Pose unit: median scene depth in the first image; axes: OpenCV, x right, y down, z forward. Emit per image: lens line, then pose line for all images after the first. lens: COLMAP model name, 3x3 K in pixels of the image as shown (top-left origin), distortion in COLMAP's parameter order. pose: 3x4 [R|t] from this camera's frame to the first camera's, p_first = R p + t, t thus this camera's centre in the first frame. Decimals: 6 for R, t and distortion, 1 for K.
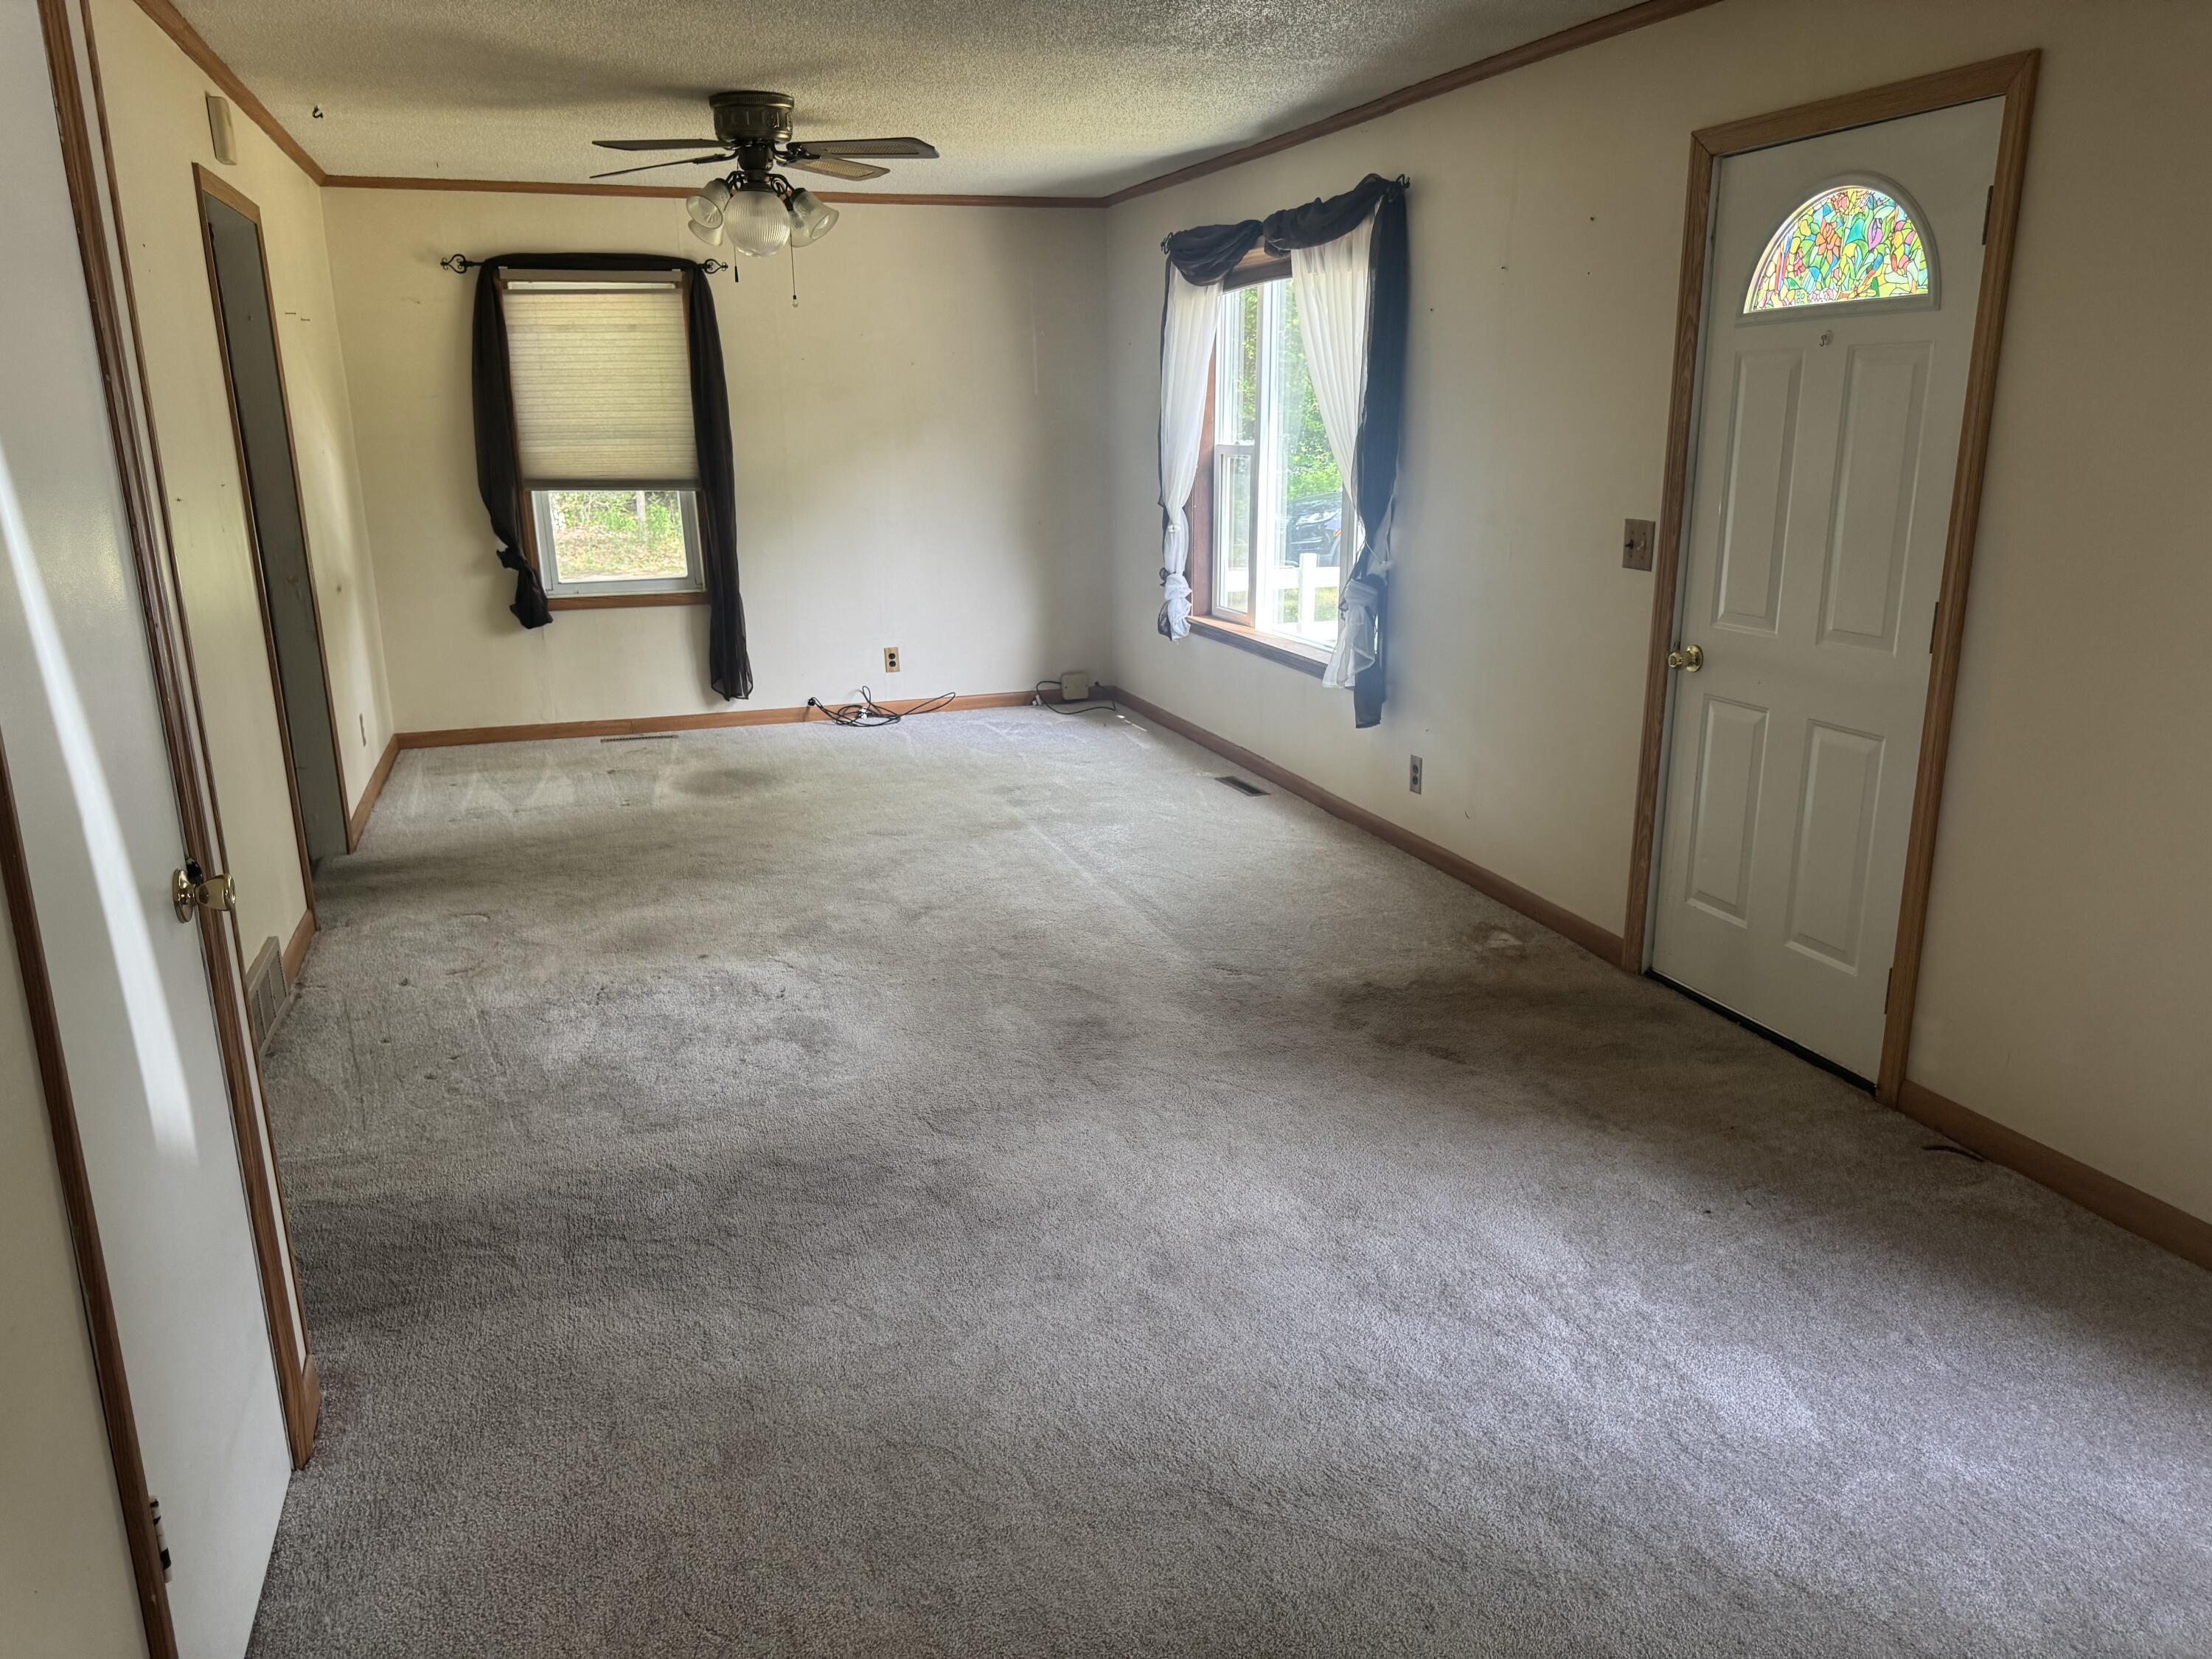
lens RADIAL K [[1568.6, 0, 1118.8], [0, 1568.6, 819.0], [0, 0, 1]] dist [0.078325, -0.100899]
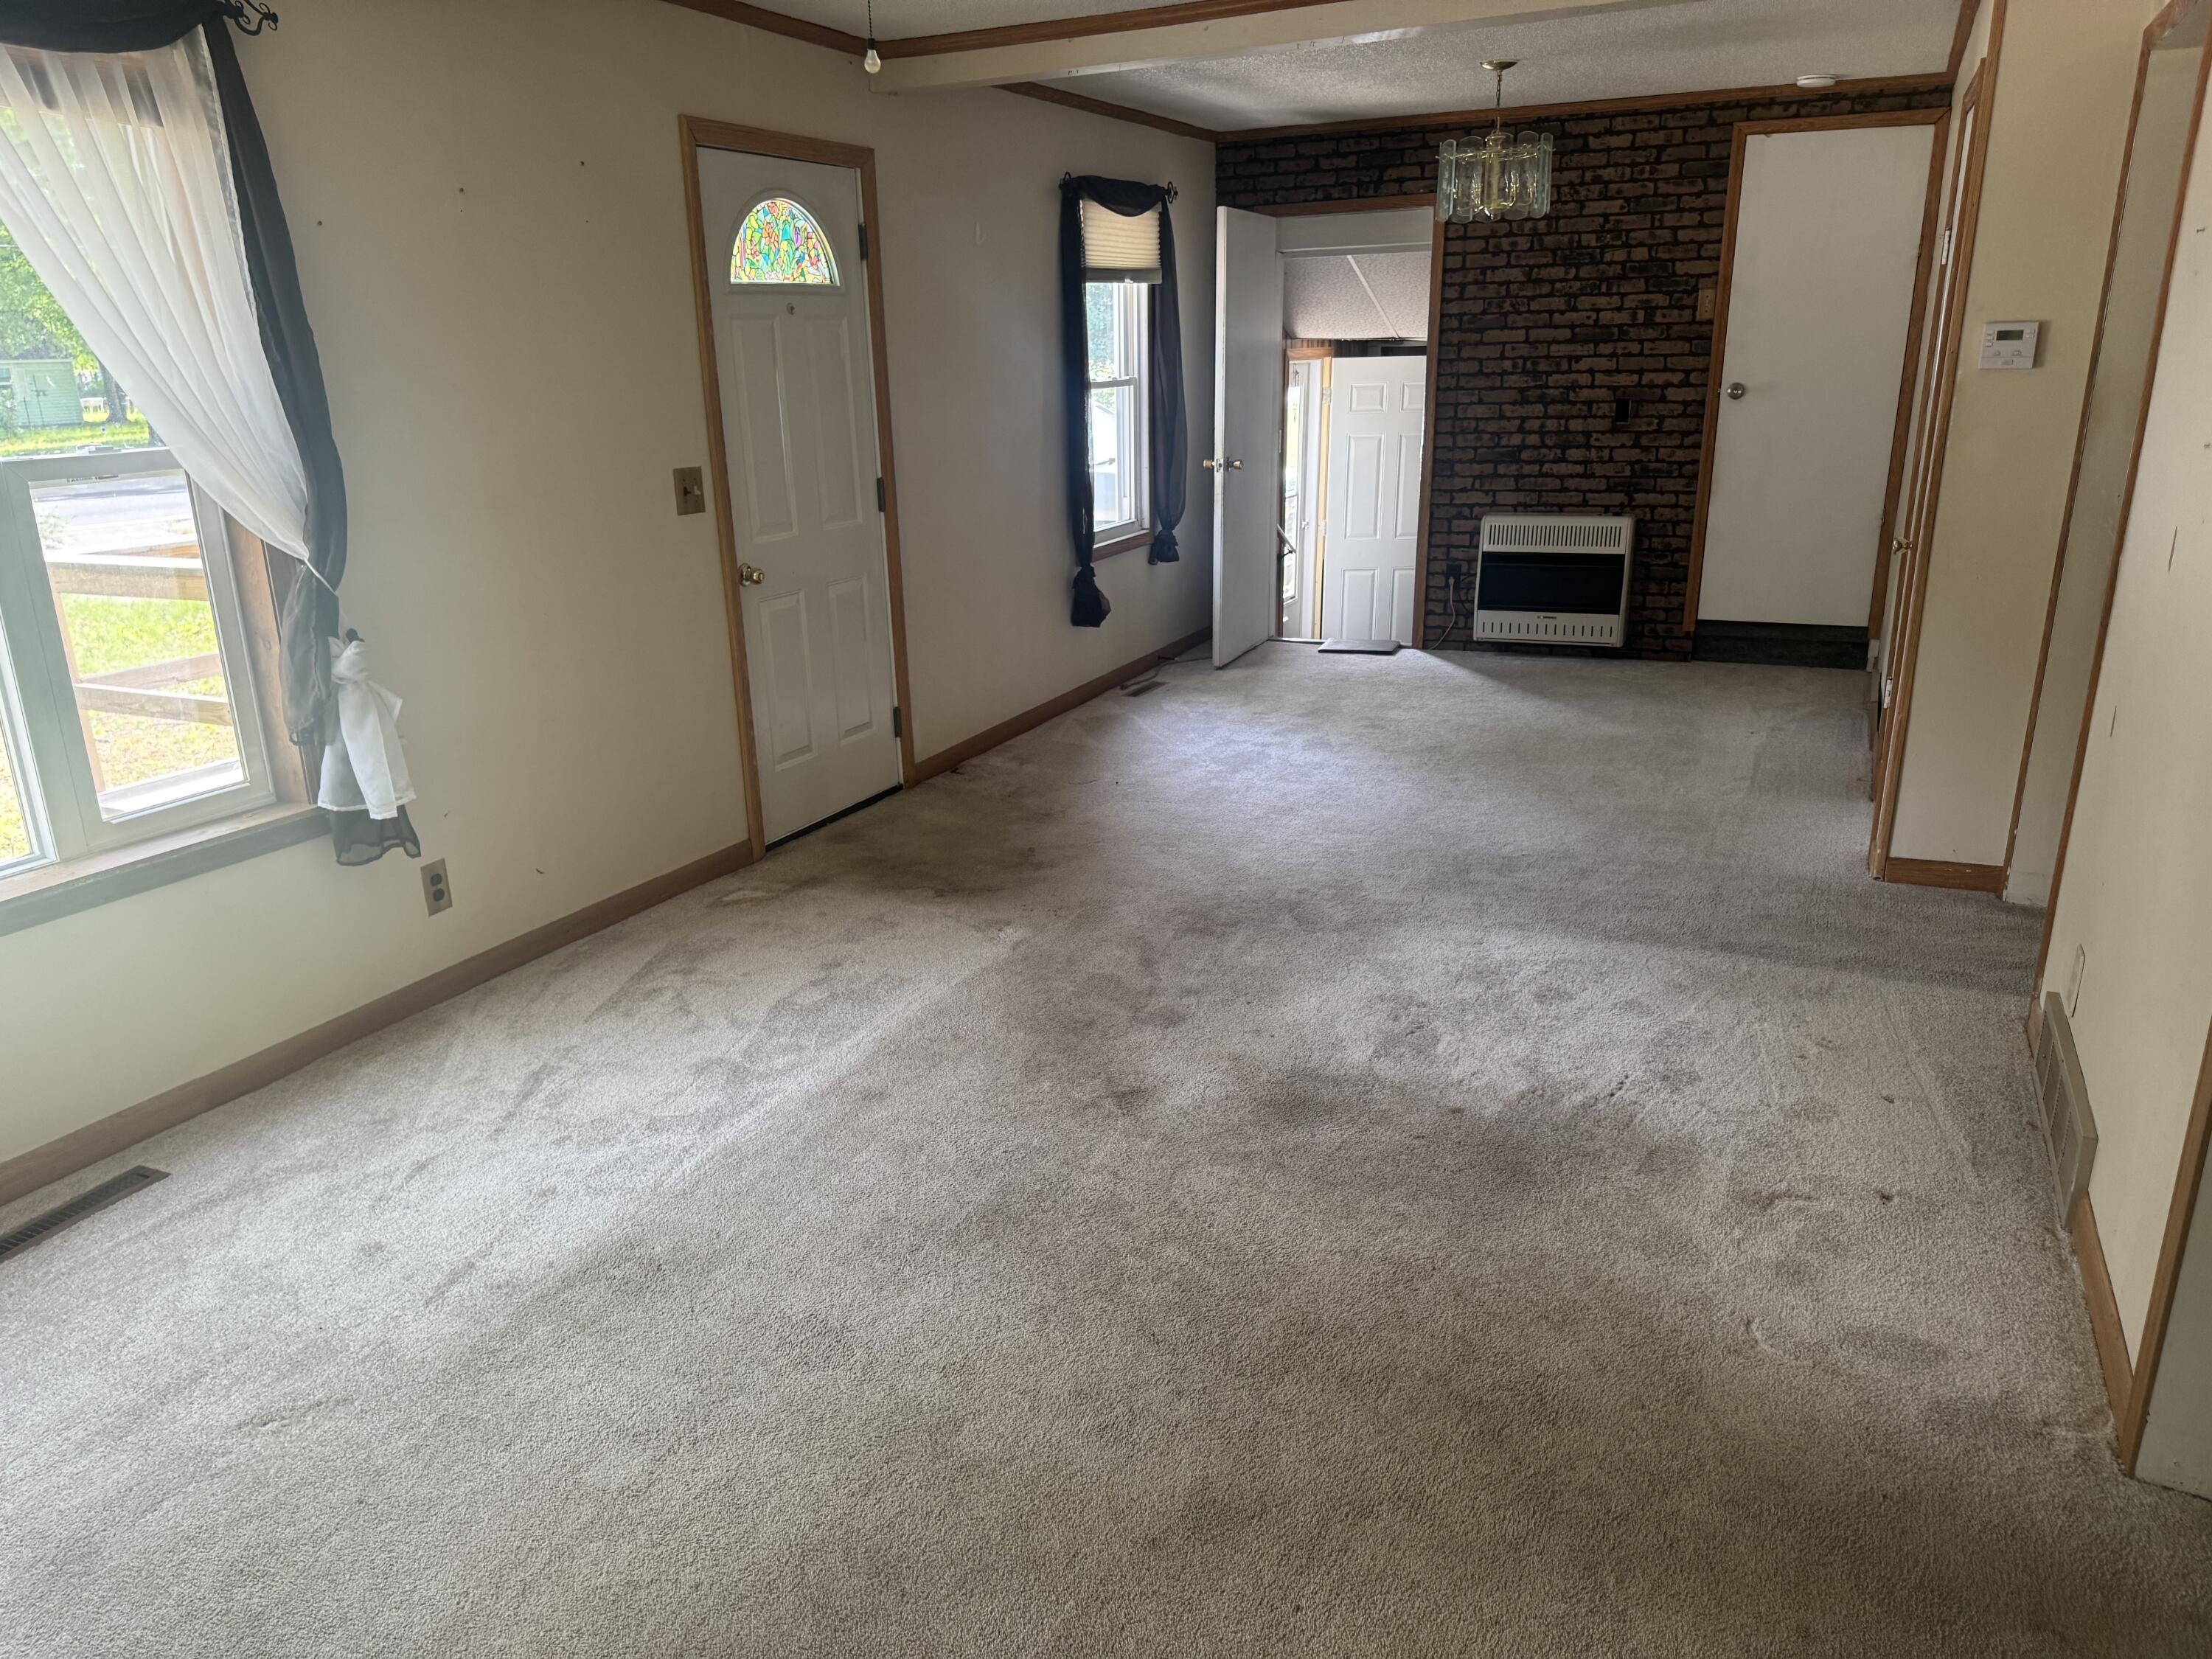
lens RADIAL K [[1568.6, 0, 1119.0], [0, 1568.6, 847.3], [0, 0, 1]] dist [0.078325, -0.100899]
pose [[-0.714873, -0.188643, 0.673327, -0.768929], [0.206160, 0.863262, 0.460736, -0.466665], [-0.668172, 0.468181, -0.578232, 1.797542]]
